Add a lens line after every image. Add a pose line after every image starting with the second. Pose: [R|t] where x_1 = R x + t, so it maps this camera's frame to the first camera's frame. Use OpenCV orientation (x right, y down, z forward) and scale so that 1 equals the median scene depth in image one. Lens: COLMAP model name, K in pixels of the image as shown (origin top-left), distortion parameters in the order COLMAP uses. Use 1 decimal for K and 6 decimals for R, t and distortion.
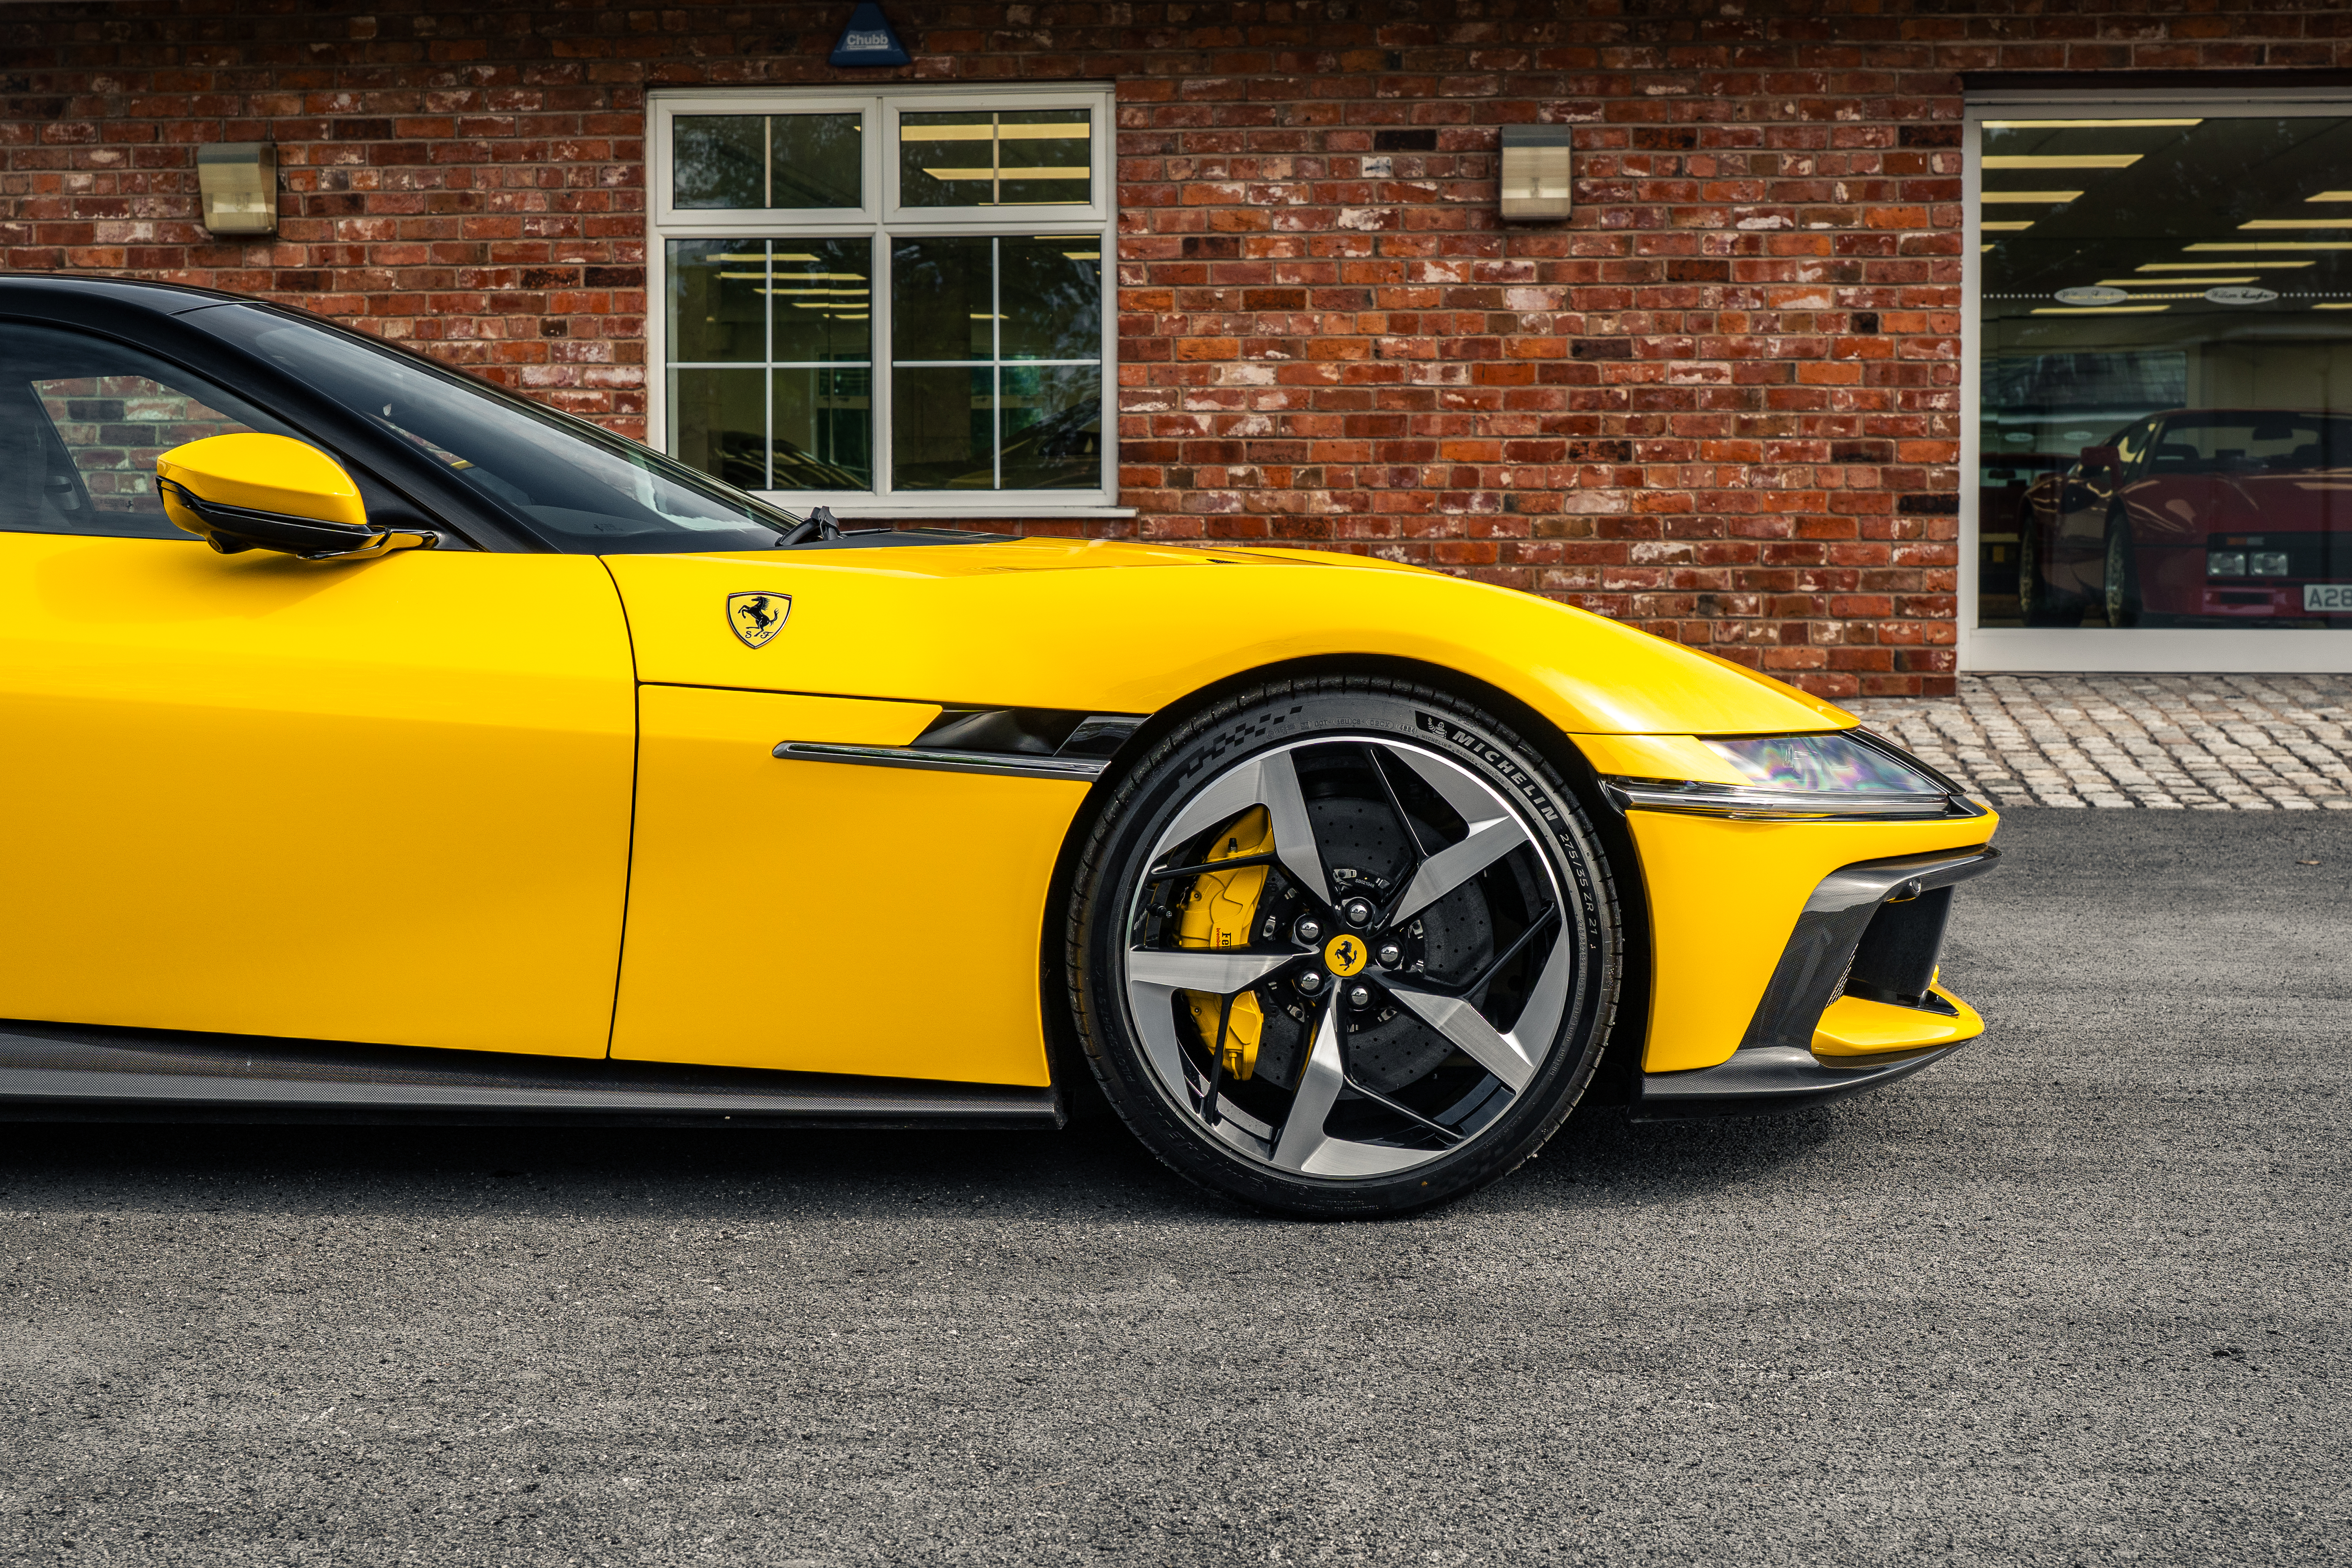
lens RADIAL K [[3070.4, 0, 1176.0], [0, 3070.4, 784.0], [0, 0, 1]] dist [-0.087571, 0.025533]
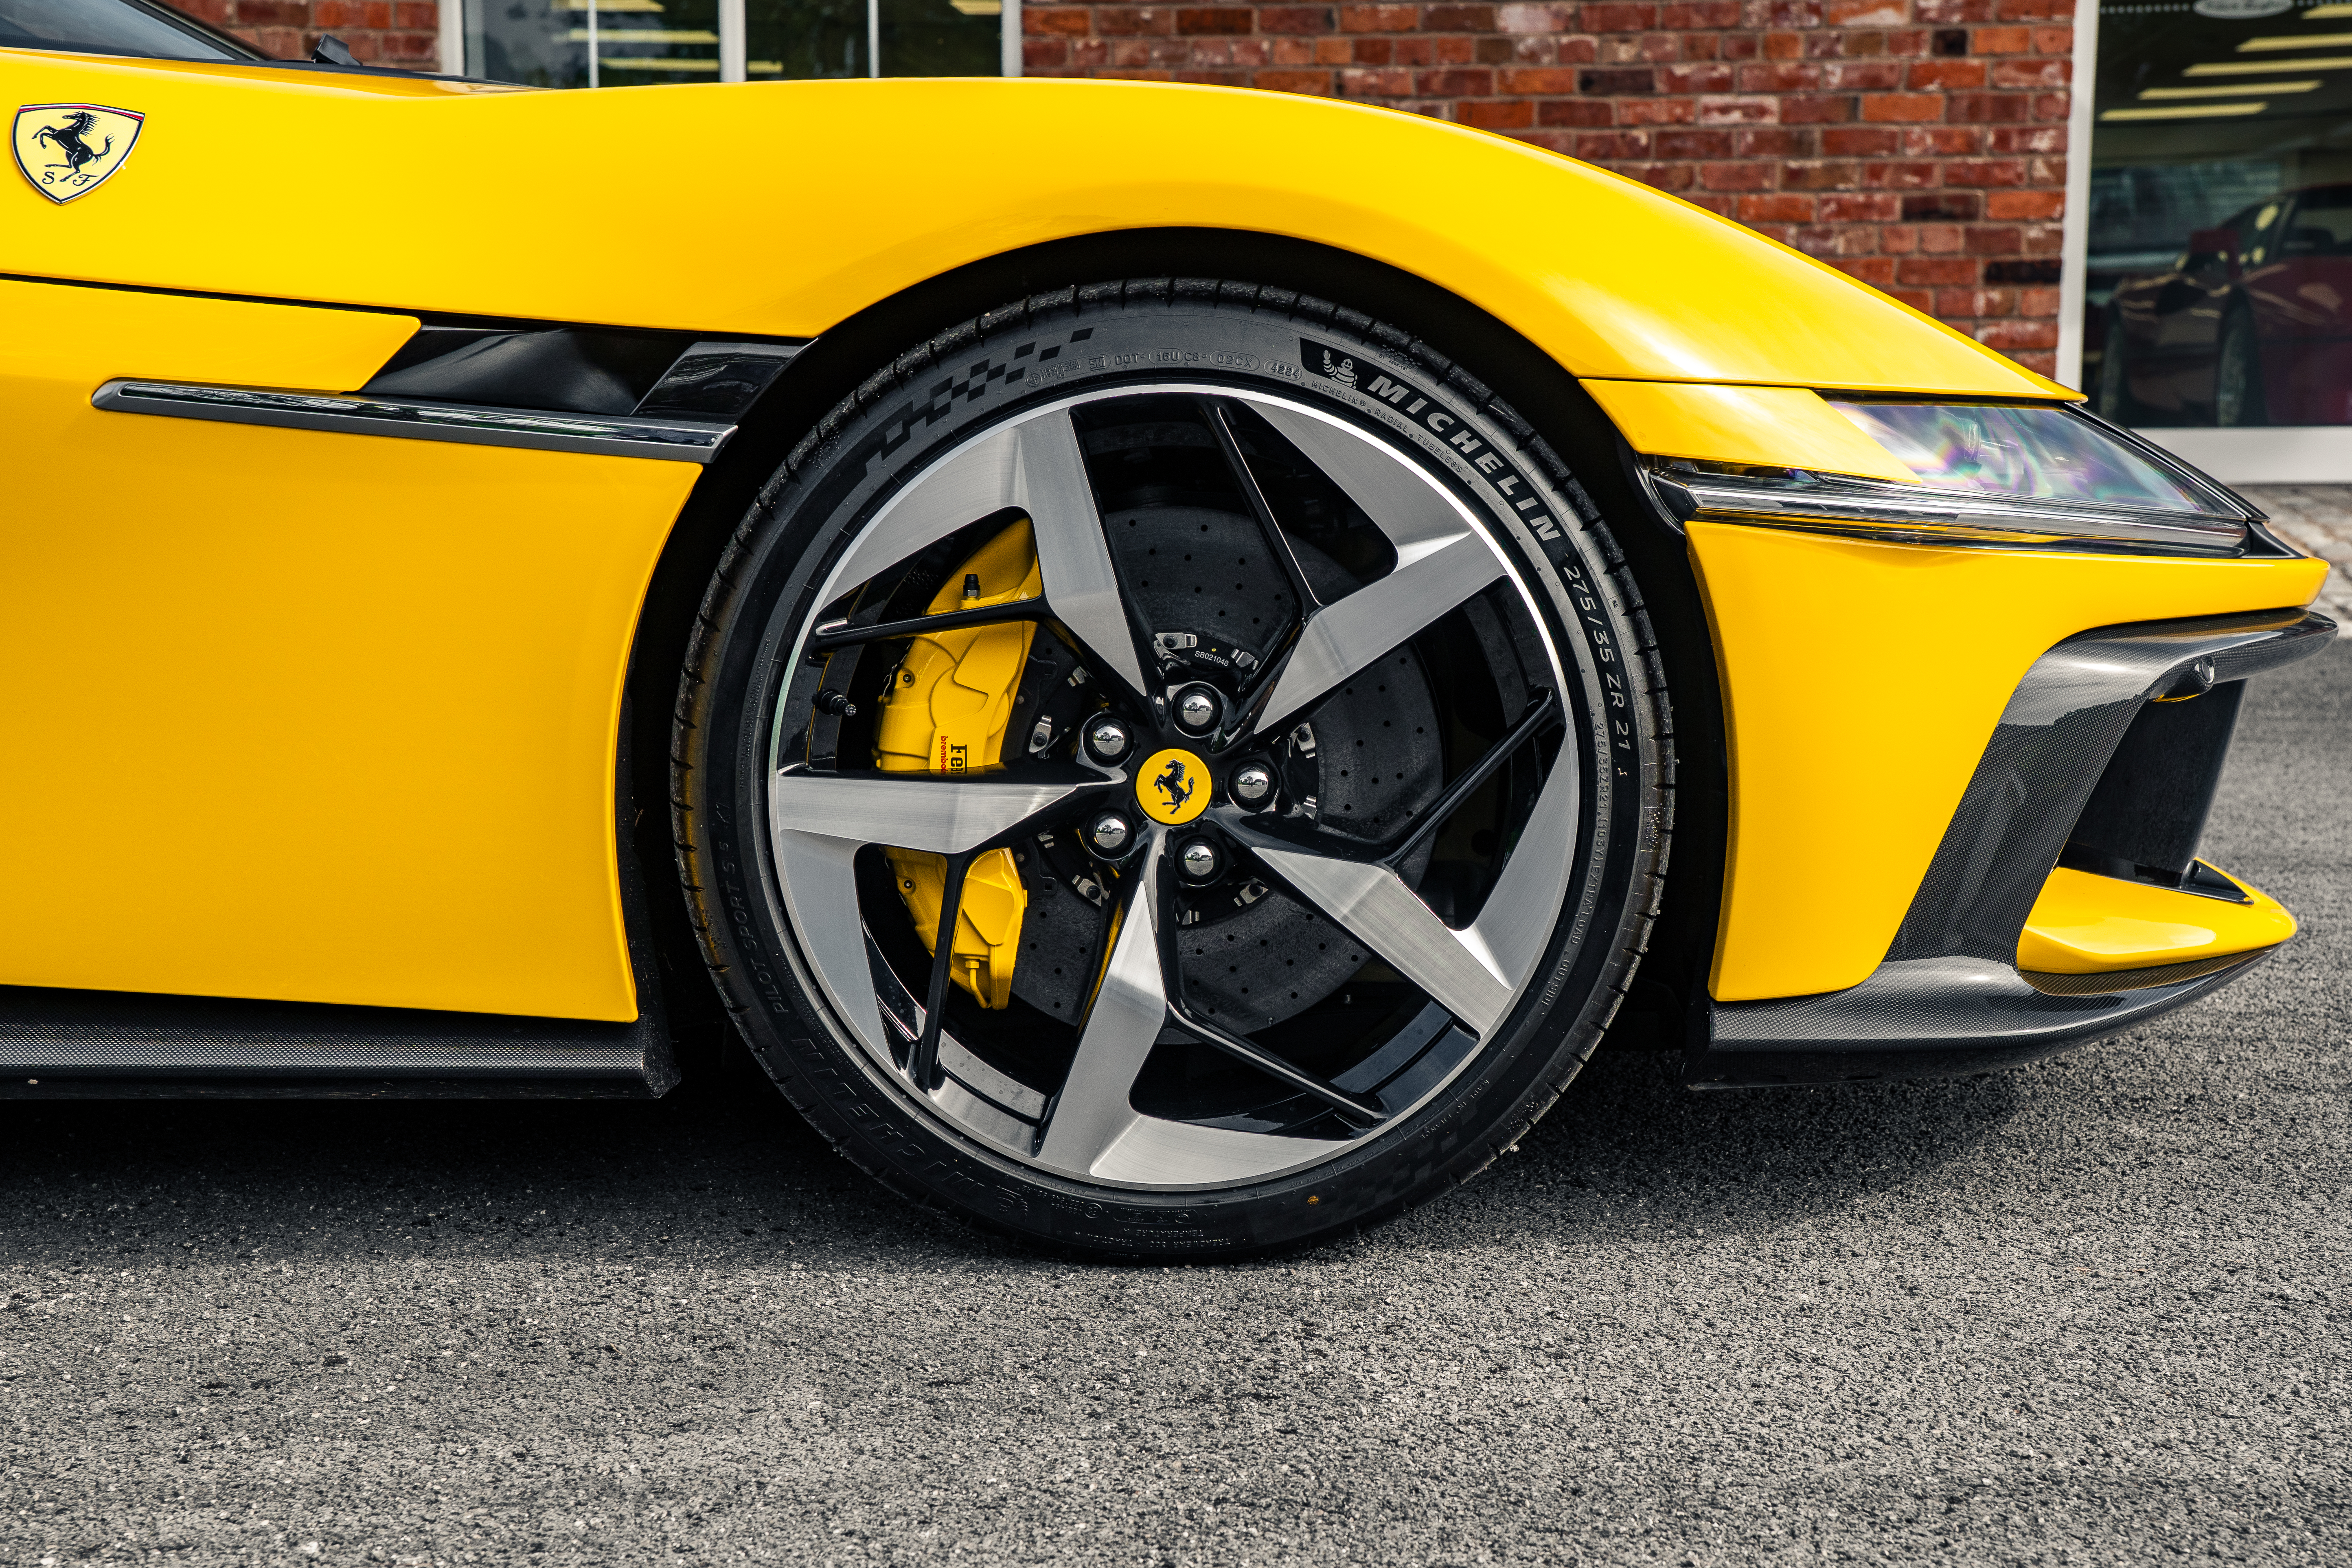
lens RADIAL K [[3128.3, 0, 1176.0], [0, 3128.3, 784.0], [0, 0, 1]] dist [0.147006, 0.010252]
pose [[0.999980, 0.004098, 0.004745, 0.053063], [-0.004278, 0.999248, 0.038534, 0.033612], [-0.004584, -0.038554, 0.999246, 0.434847]]
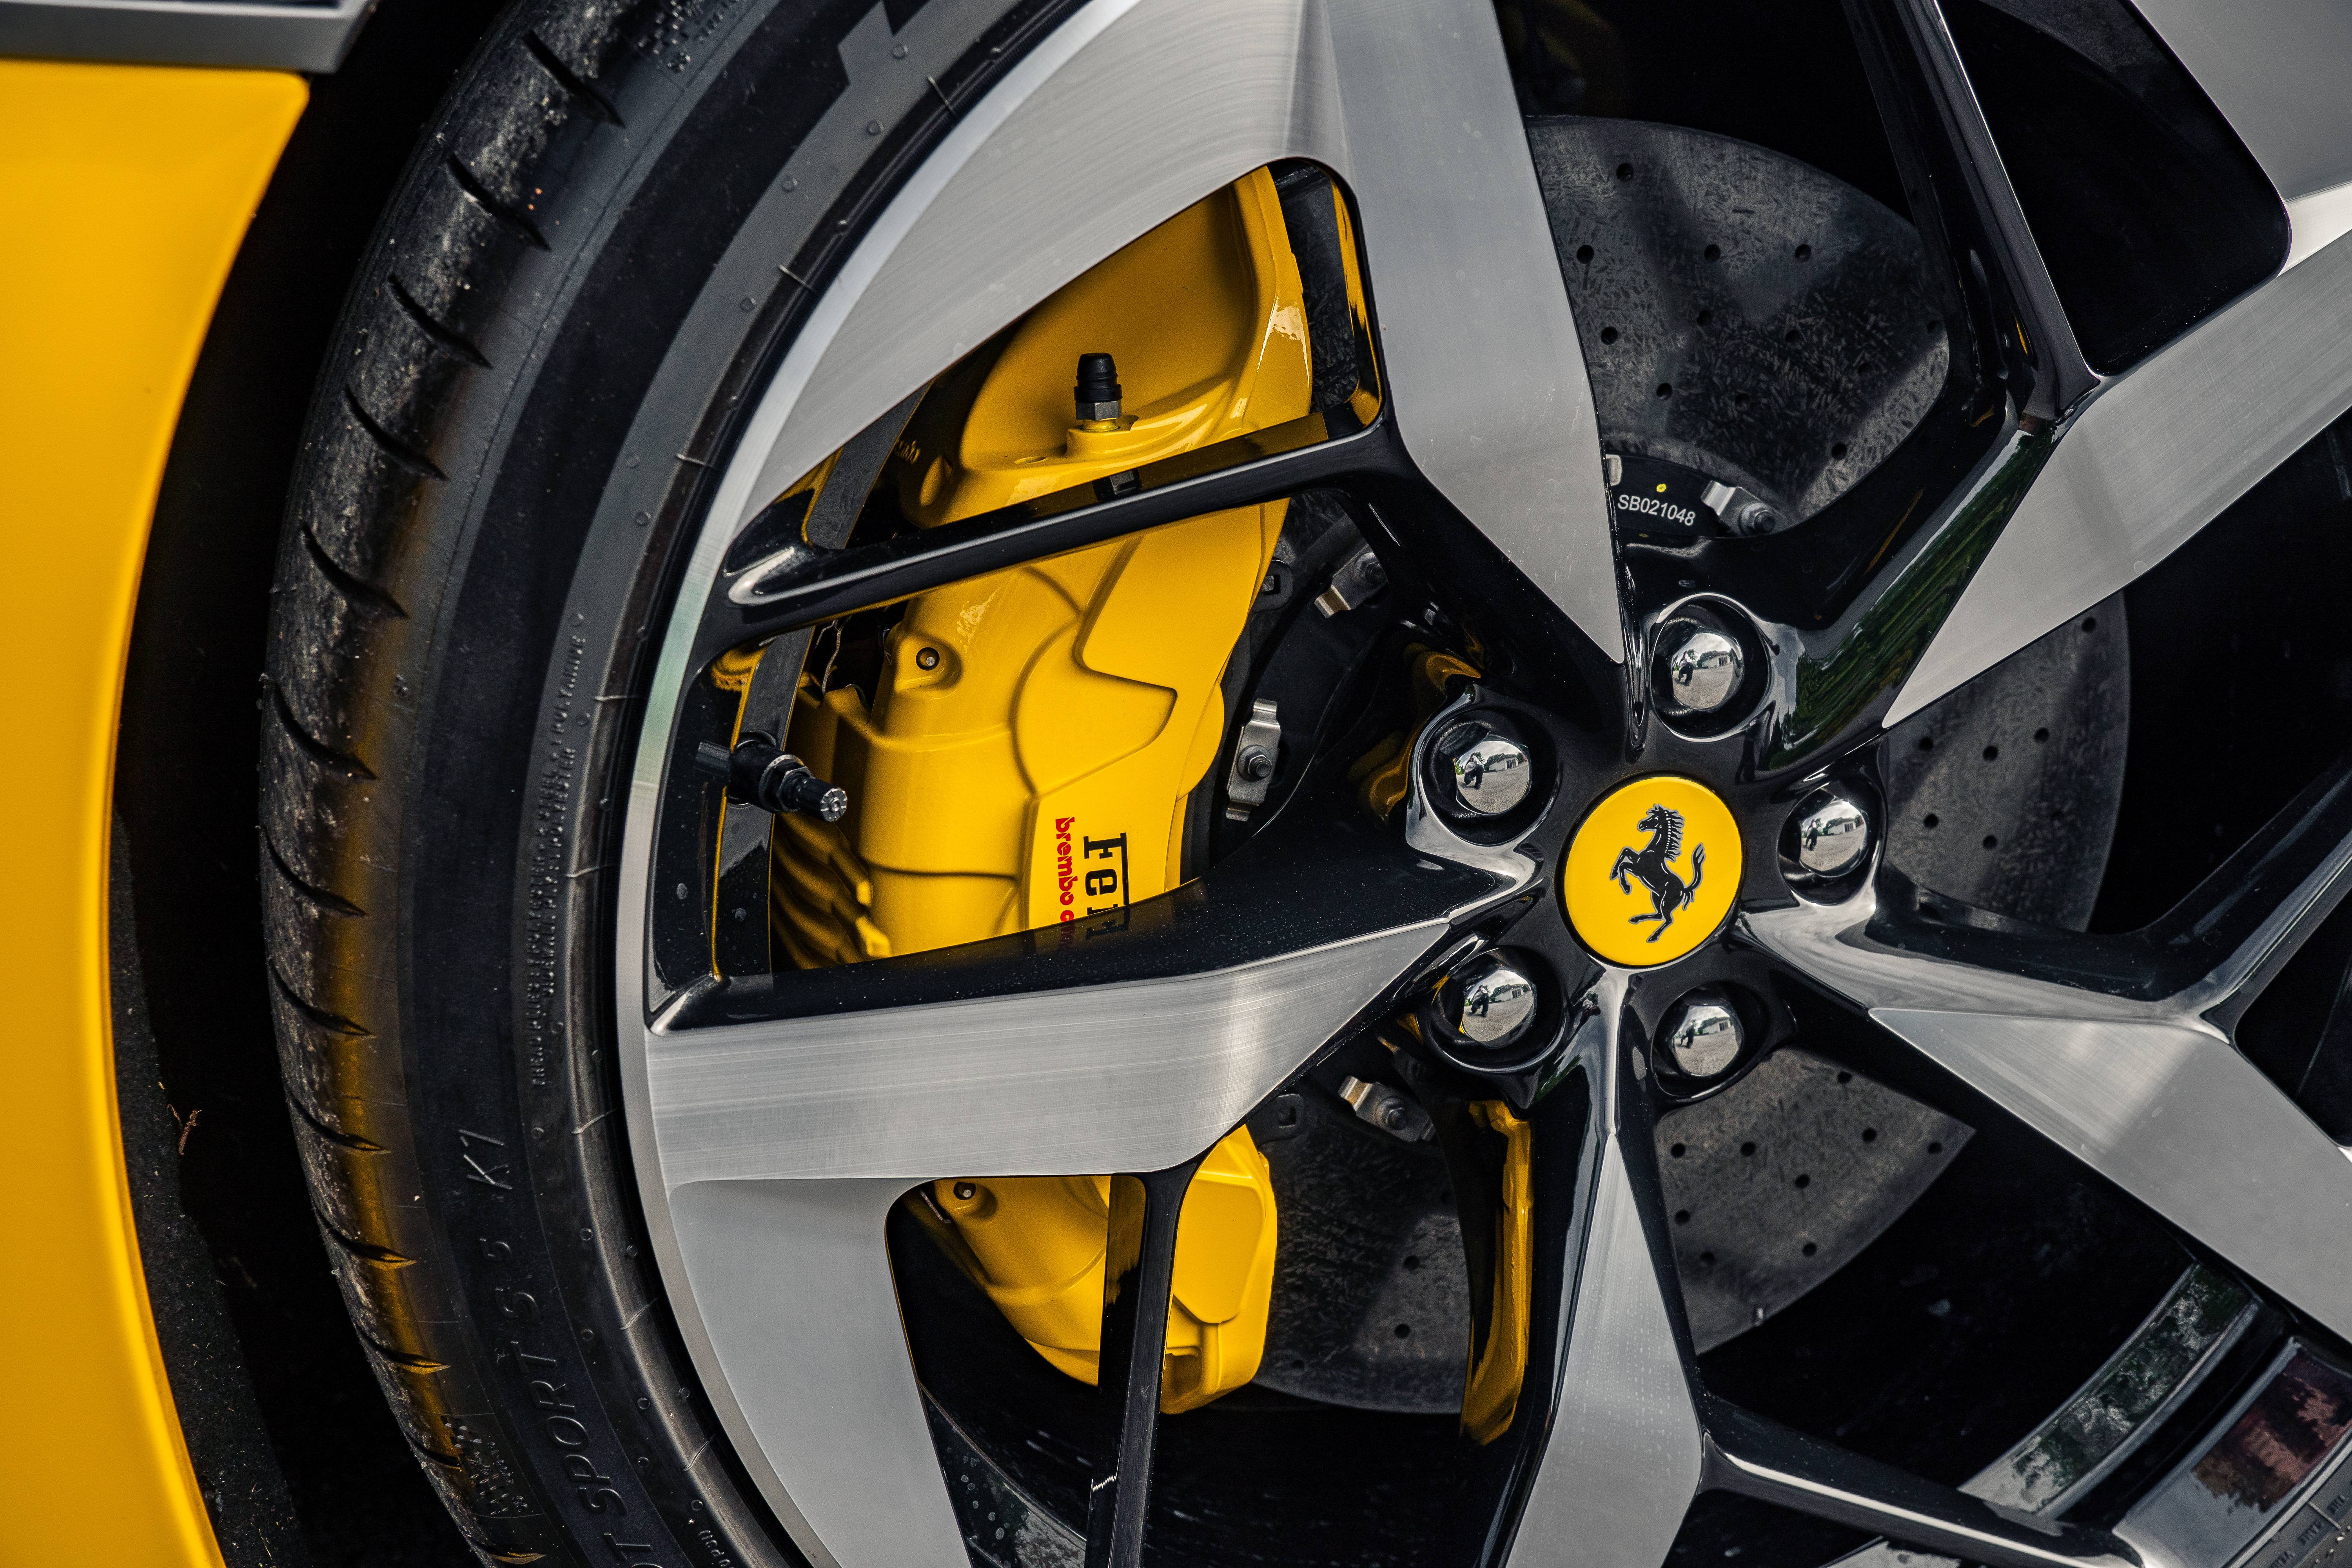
lens RADIAL K [[2656.3, 0, 1176.0], [0, 2656.3, 784.0], [0, 0, 1]] dist [0.066059, -0.001723]
pose [[0.958642, -0.116928, 0.259485, -0.023725], [0.055566, 0.971057, 0.232293, 0.005092], [-0.279136, -0.208267, 0.937394, 0.837196]]
